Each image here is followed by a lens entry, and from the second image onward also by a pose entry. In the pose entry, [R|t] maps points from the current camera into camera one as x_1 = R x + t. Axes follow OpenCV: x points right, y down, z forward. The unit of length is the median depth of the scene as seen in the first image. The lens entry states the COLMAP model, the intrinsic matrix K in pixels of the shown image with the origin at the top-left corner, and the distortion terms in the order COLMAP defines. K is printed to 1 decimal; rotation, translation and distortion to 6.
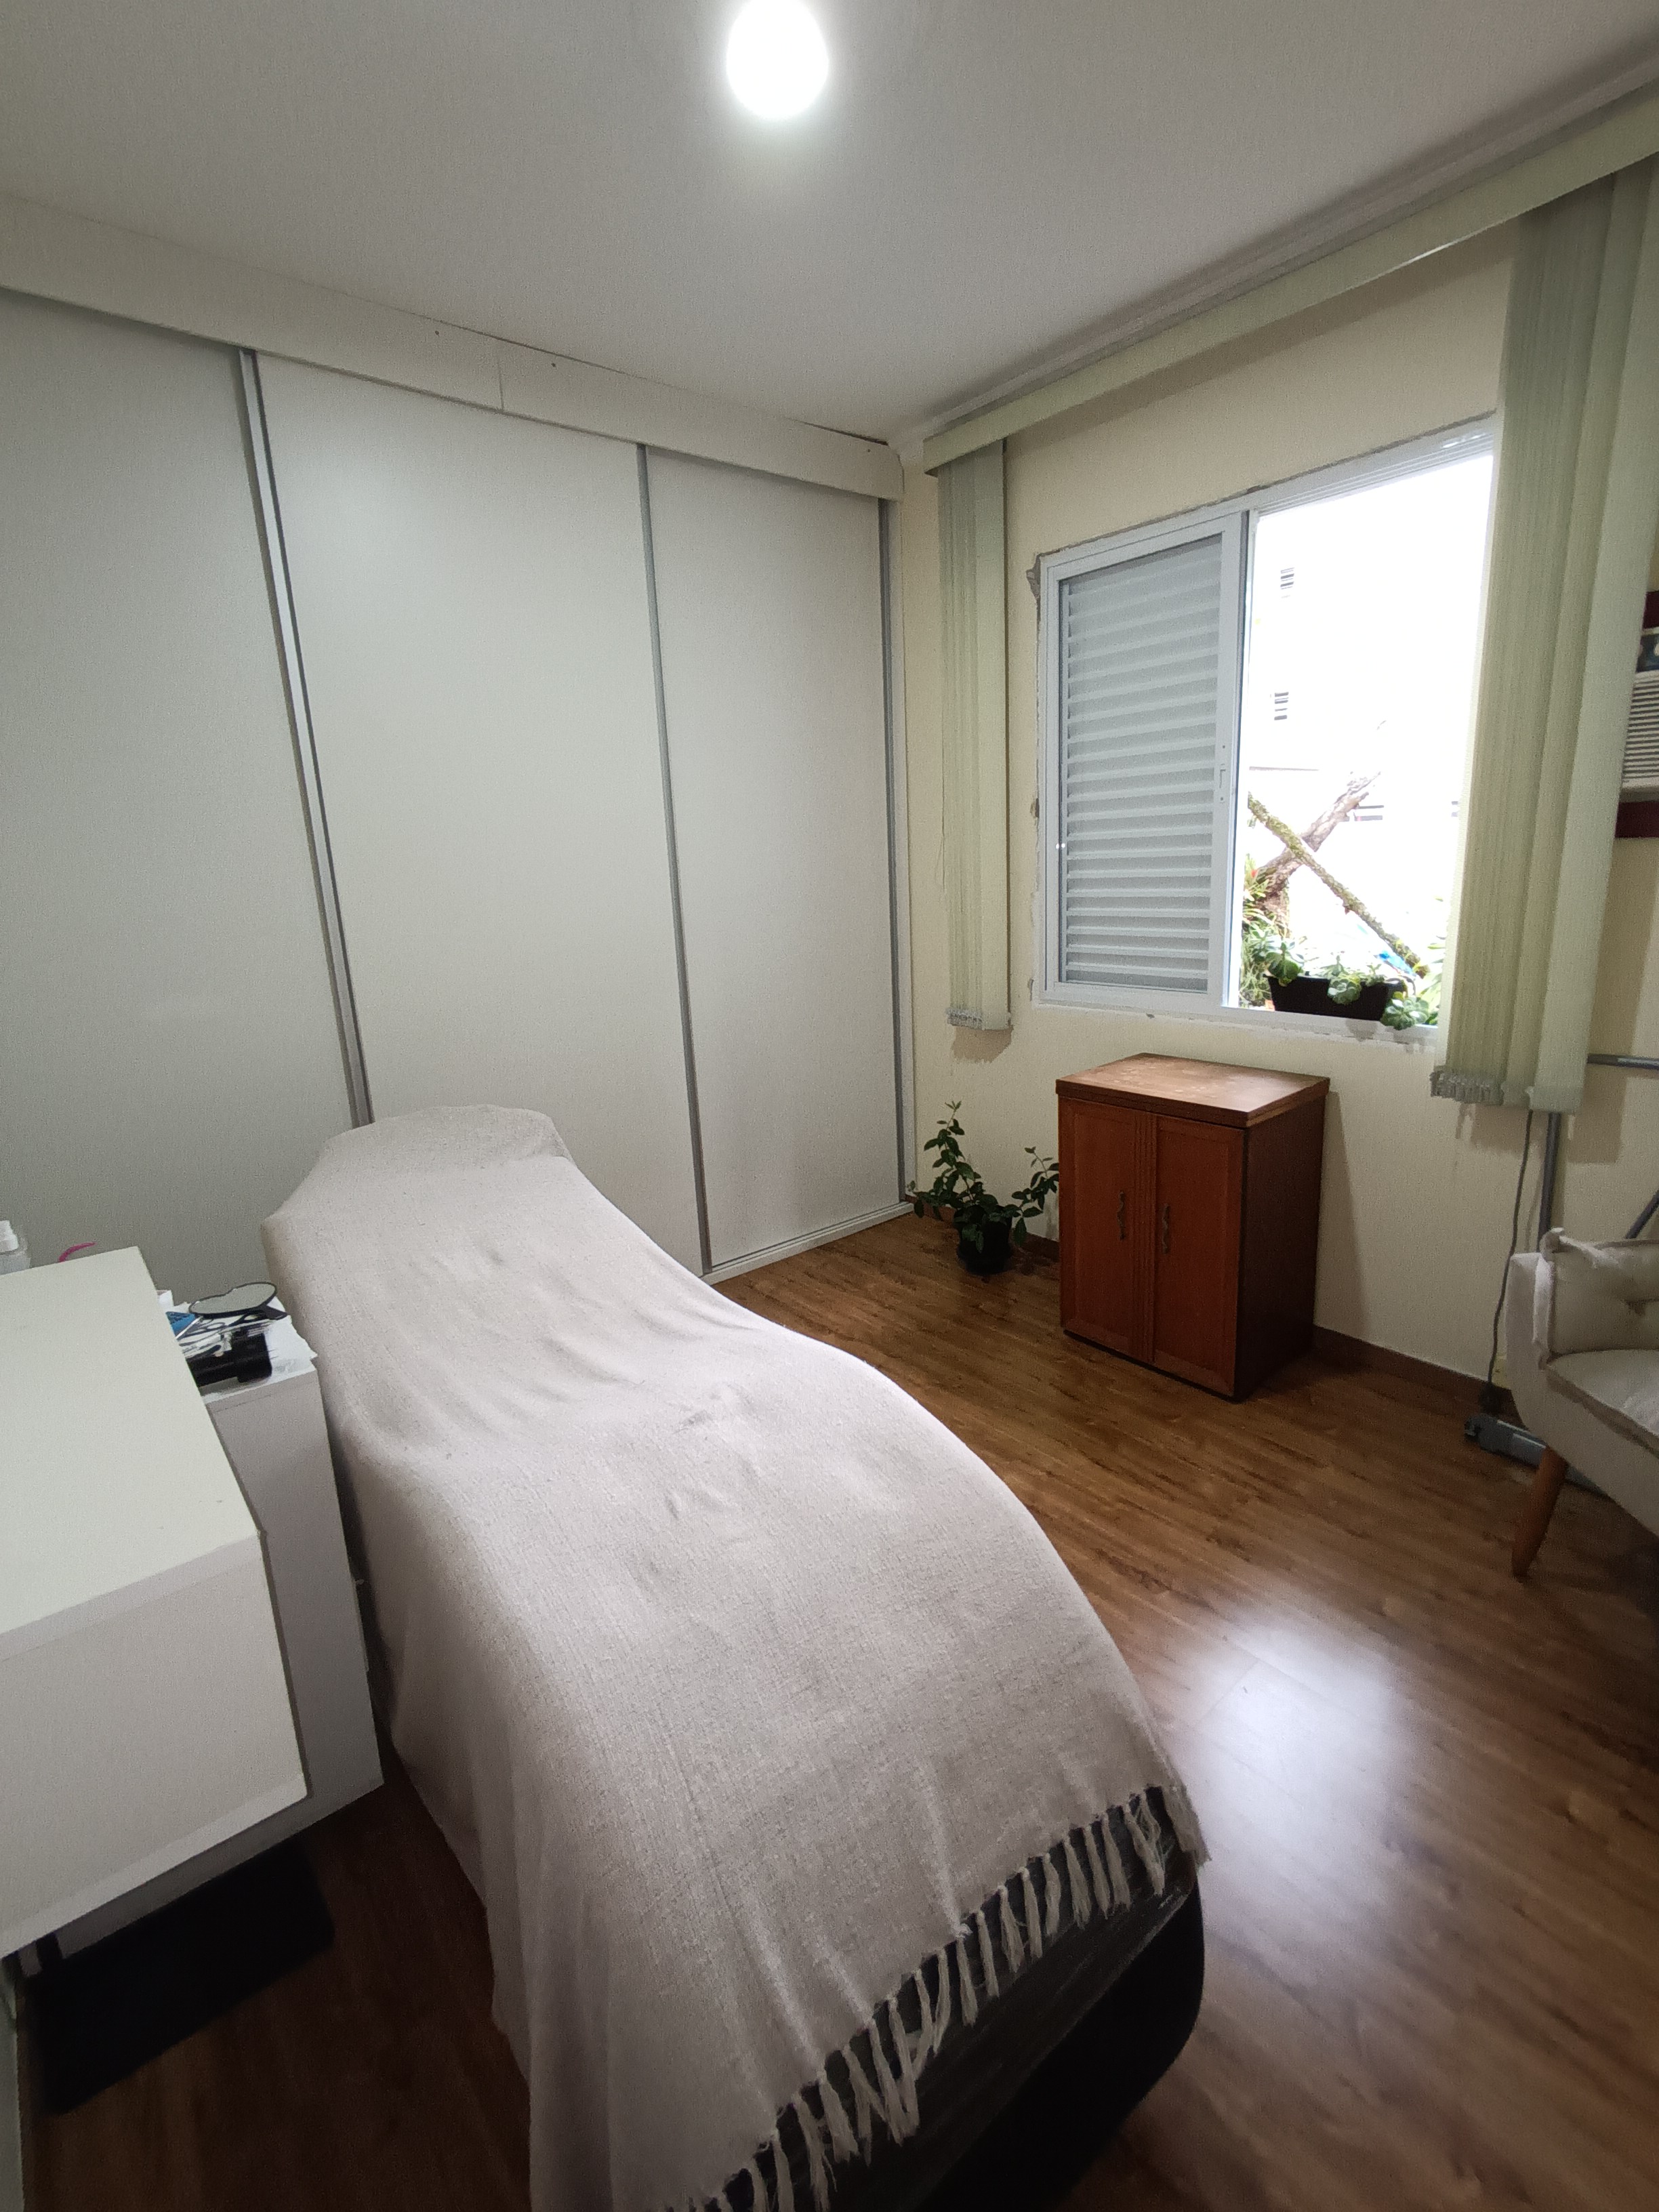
lens RADIAL K [[1003.8, 0, 852.5], [0, 1003.8, 1084.9], [0, 0, 1]] dist [-0.001833, -0.002847]
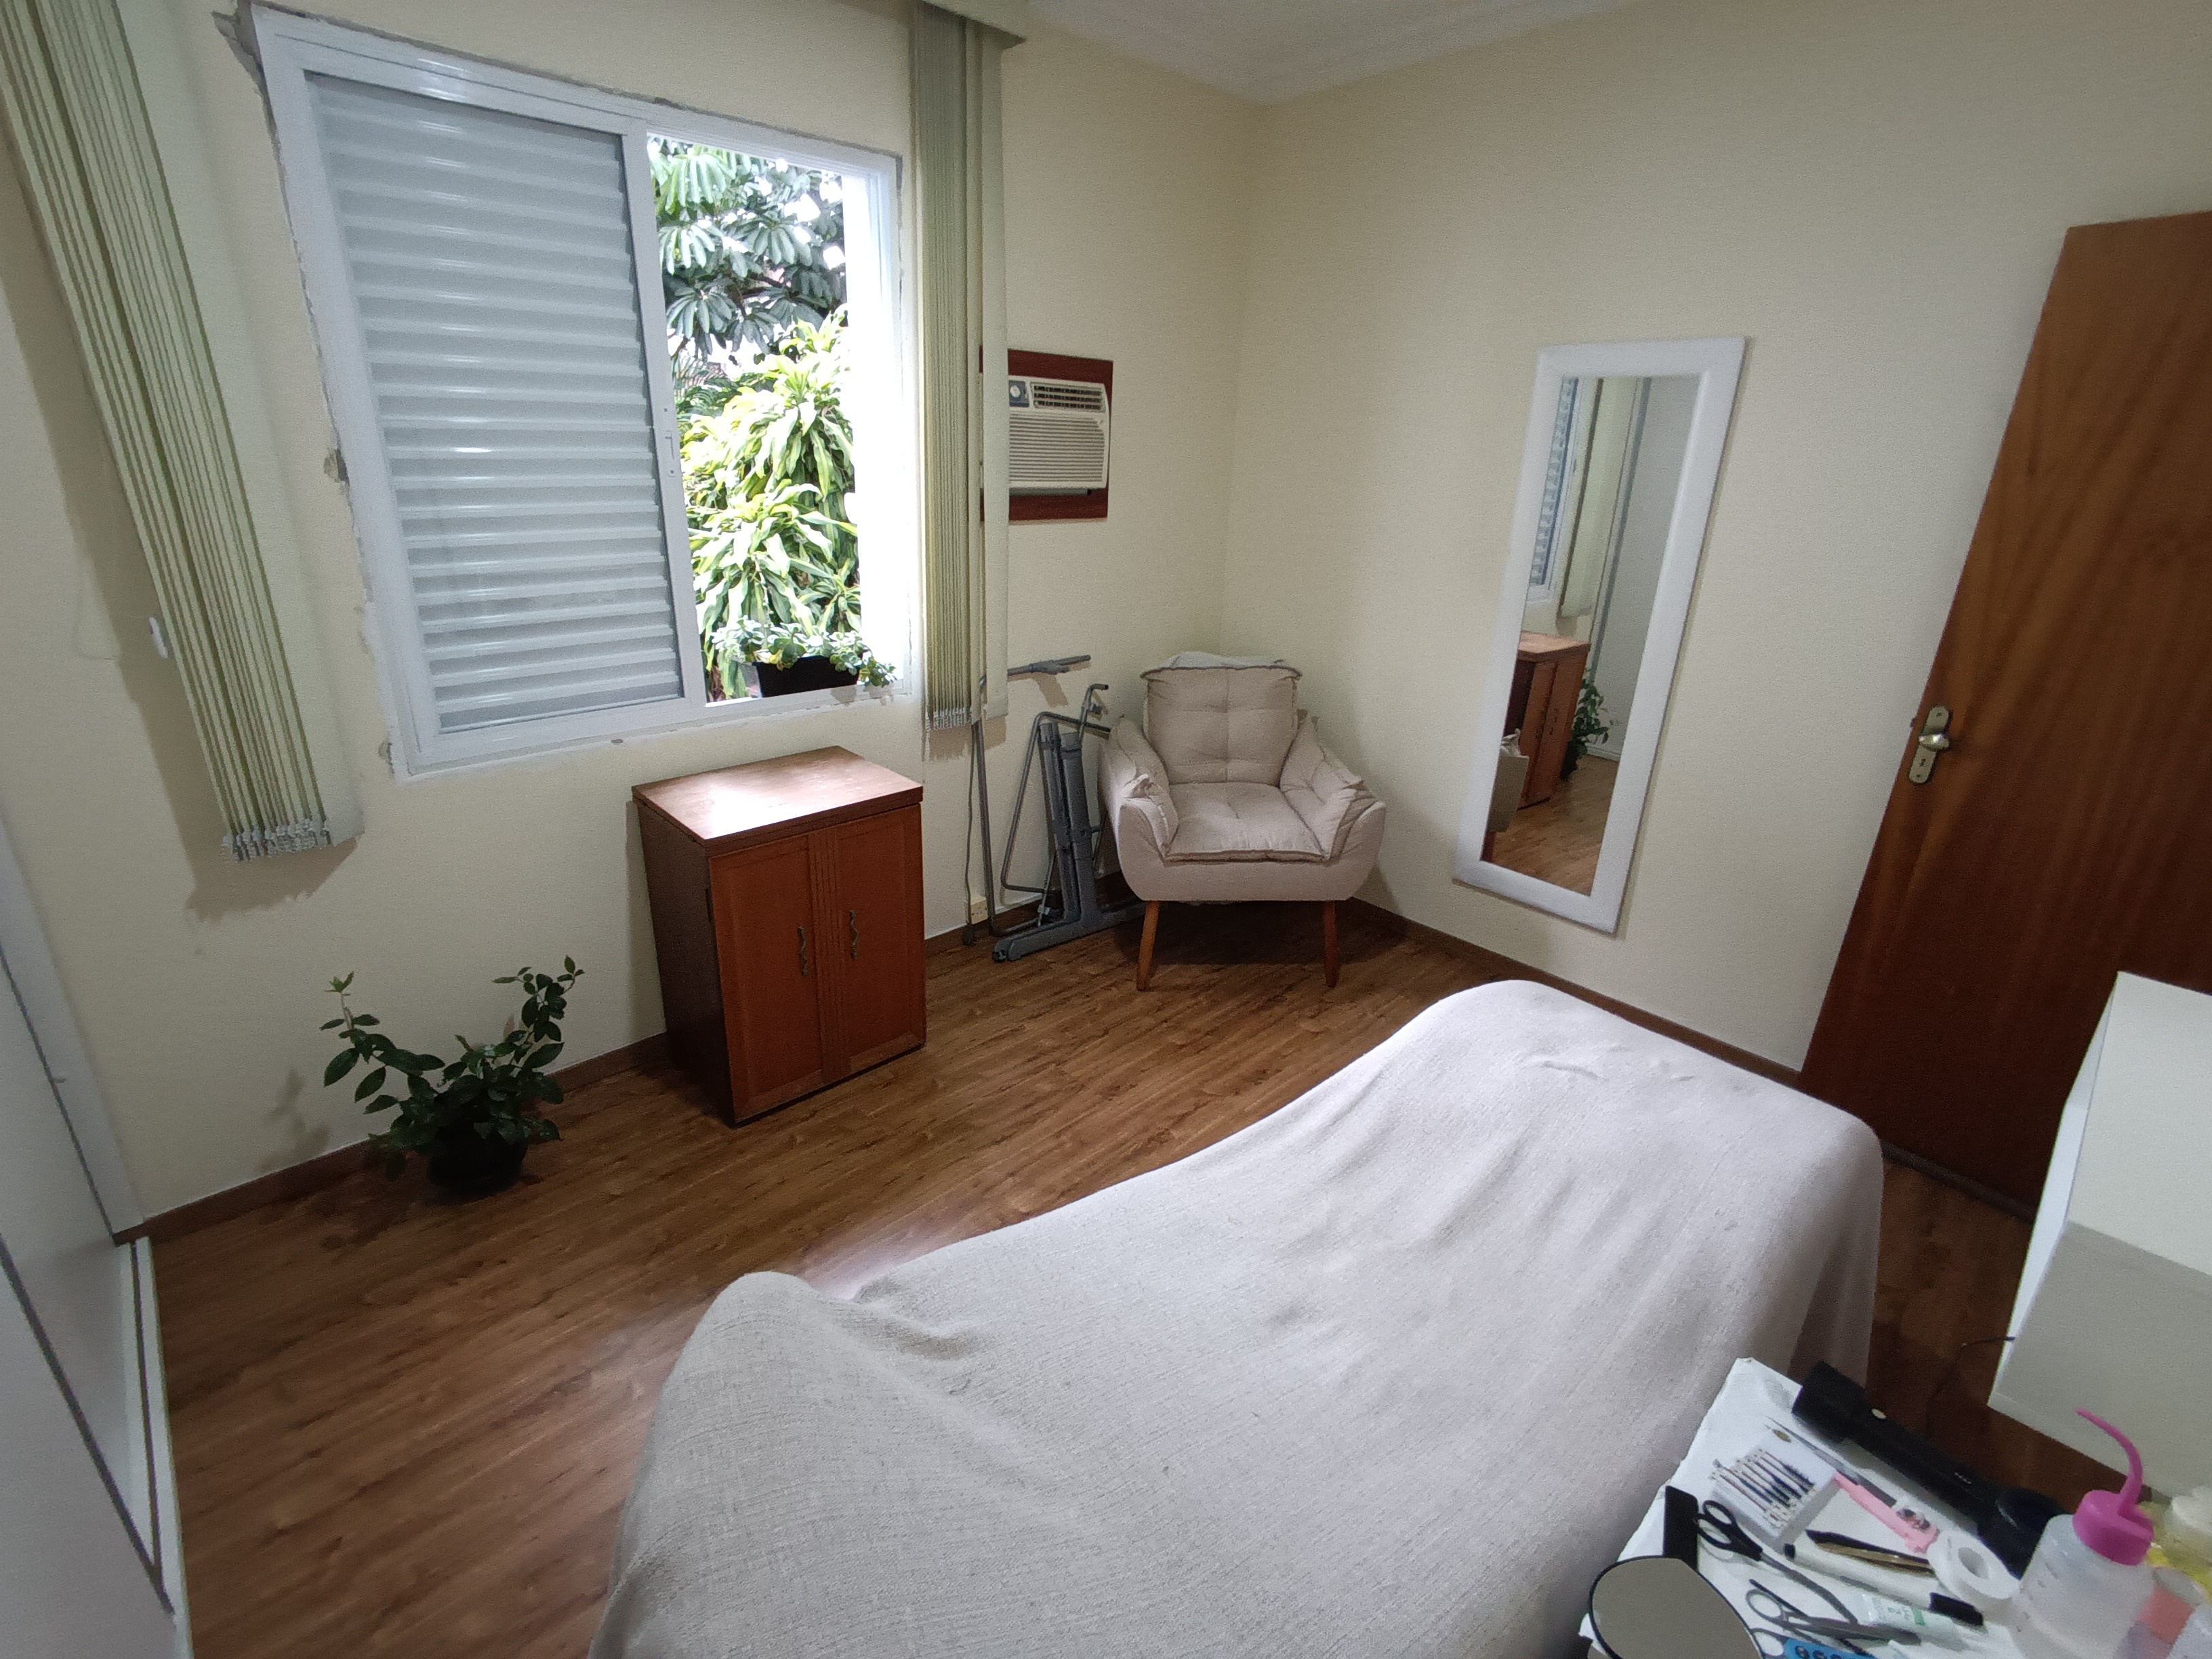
lens RADIAL K [[1003.8, 0, 1087.3], [0, 1003.8, 808.5], [0, 0, 1]] dist [-0.001833, -0.002847]
pose [[-0.038879, -0.305303, 0.951461, -0.647063], [0.203314, 0.929846, 0.306675, -0.246050], [-0.978341, 0.205369, 0.025921, 0.815062]]
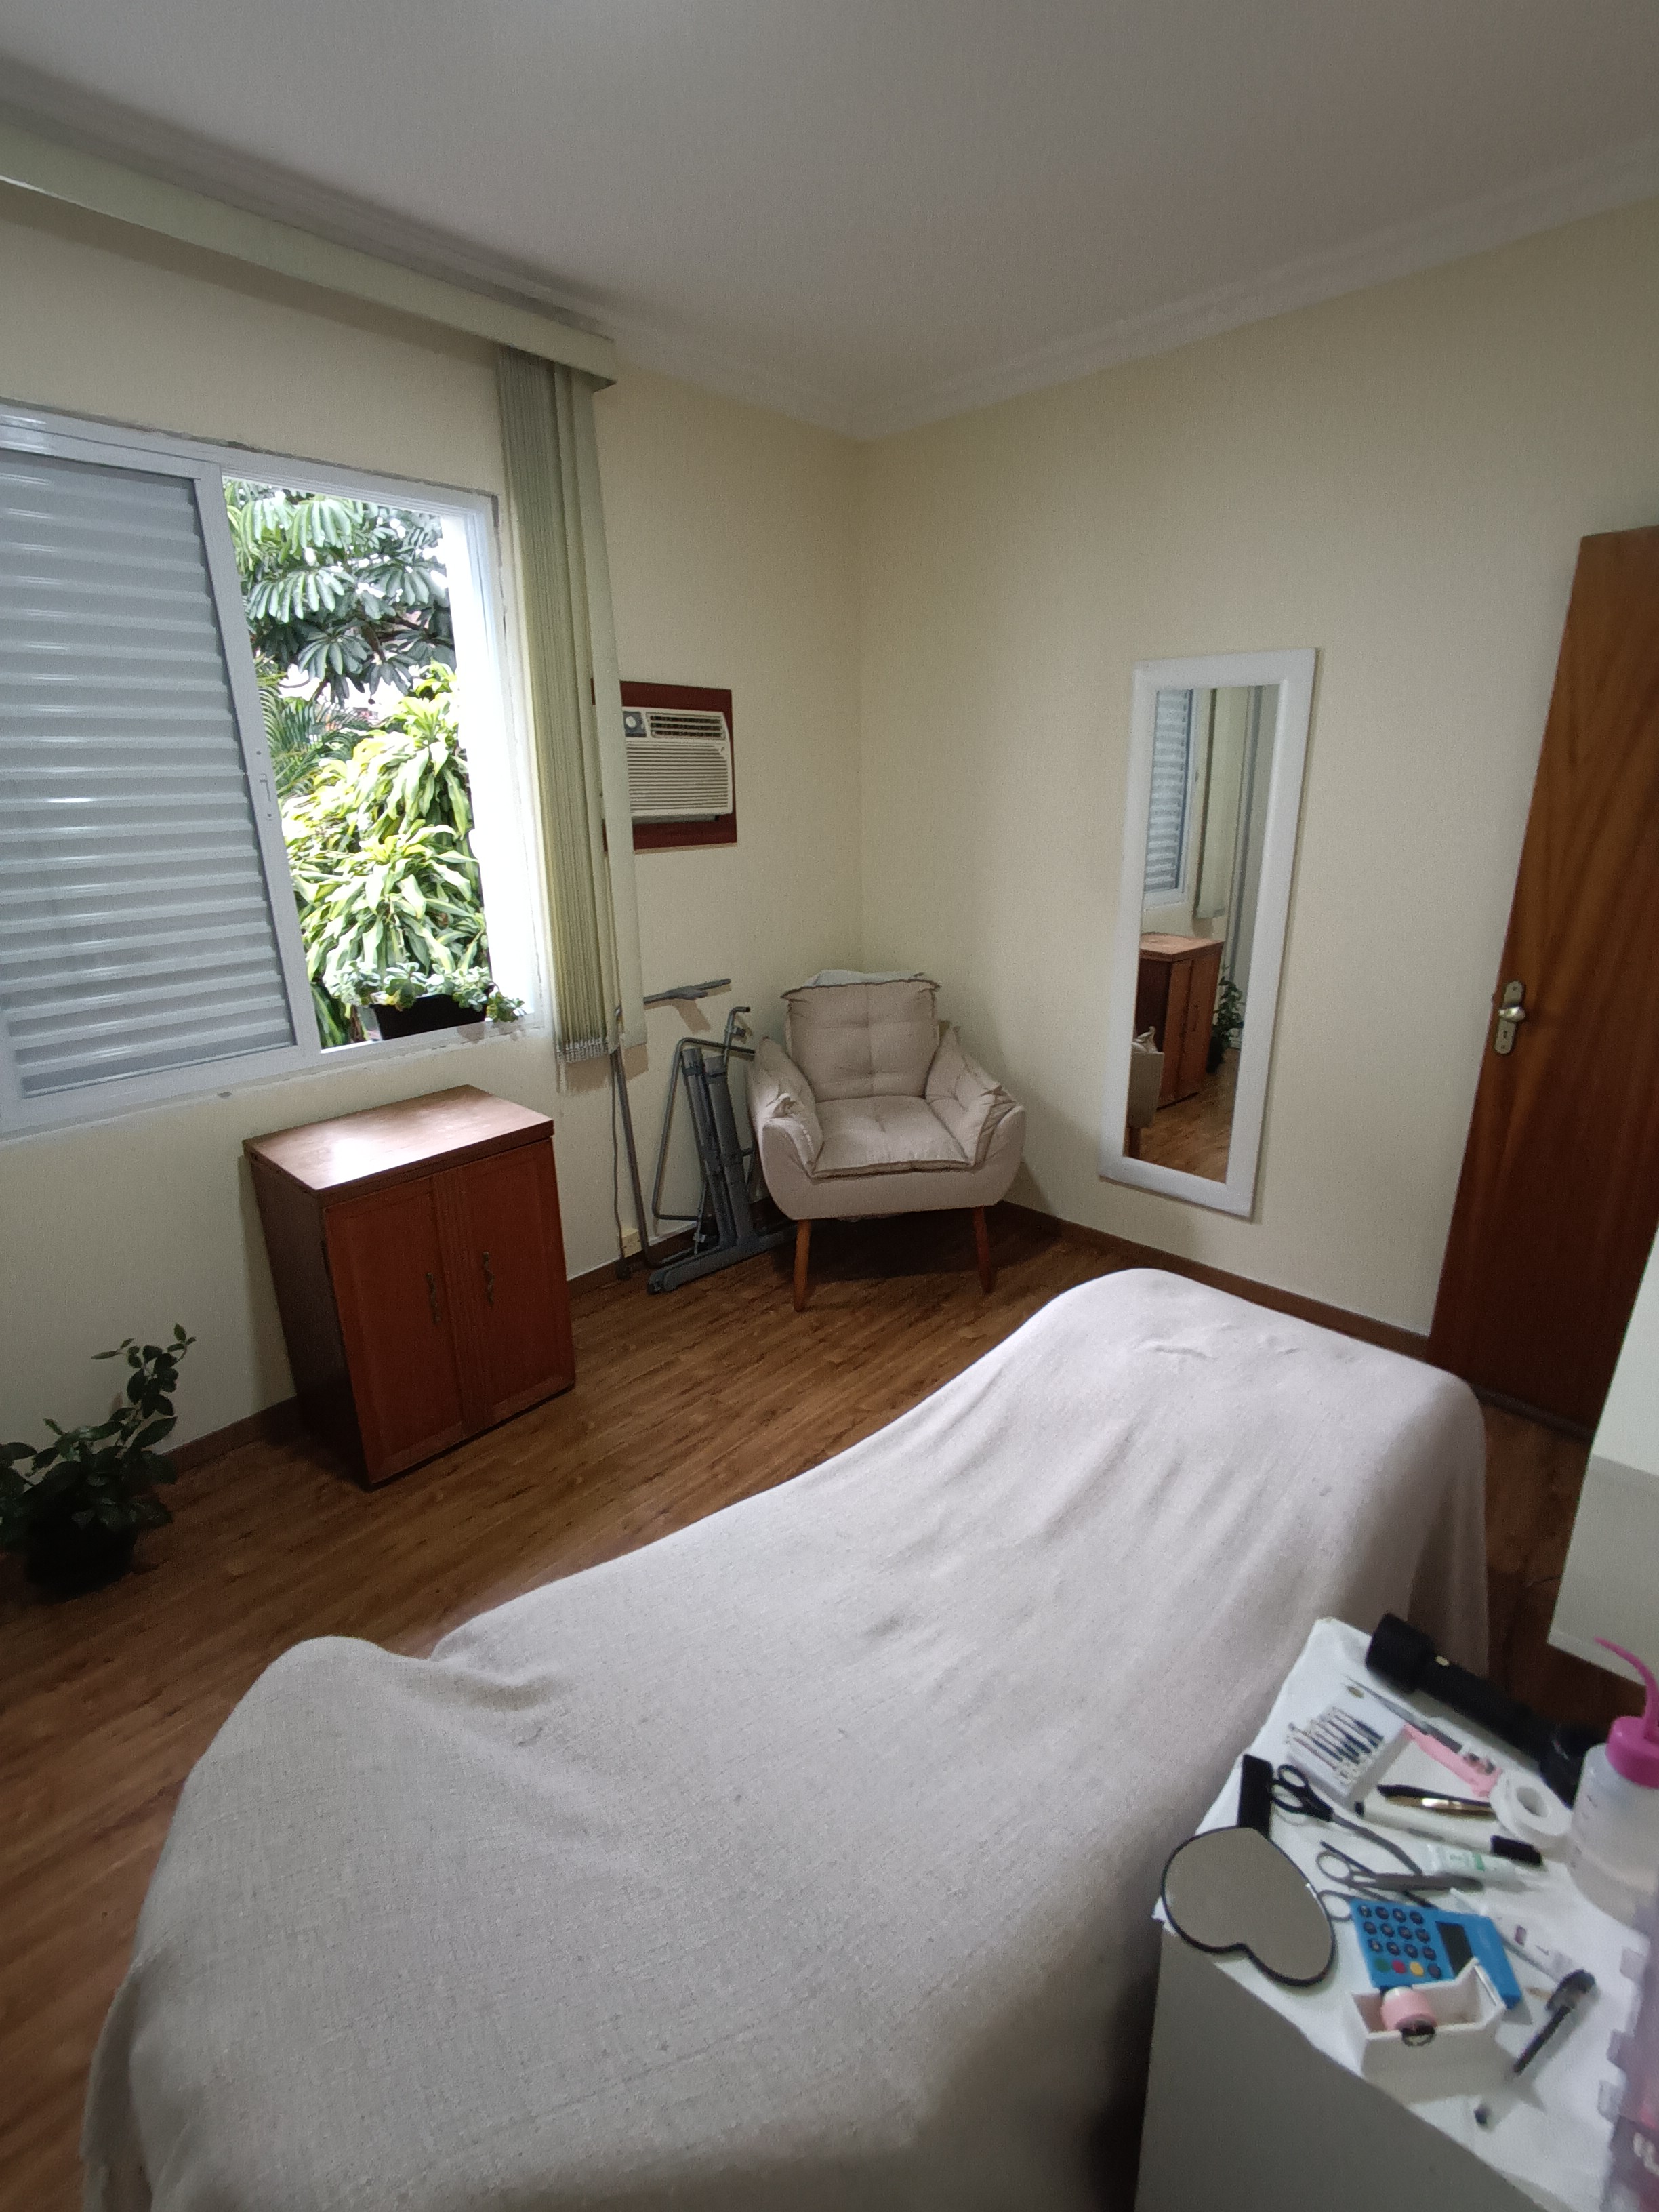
lens RADIAL K [[1003.8, 0, 854.8], [0, 1003.8, 1089.4], [0, 0, 1]] dist [-0.001833, -0.002847]
pose [[-0.133597, -0.259225, 0.956532, -0.653815], [0.241613, 0.927542, 0.285114, -0.228369], [-0.961132, 0.269201, -0.061285, 0.760860]]
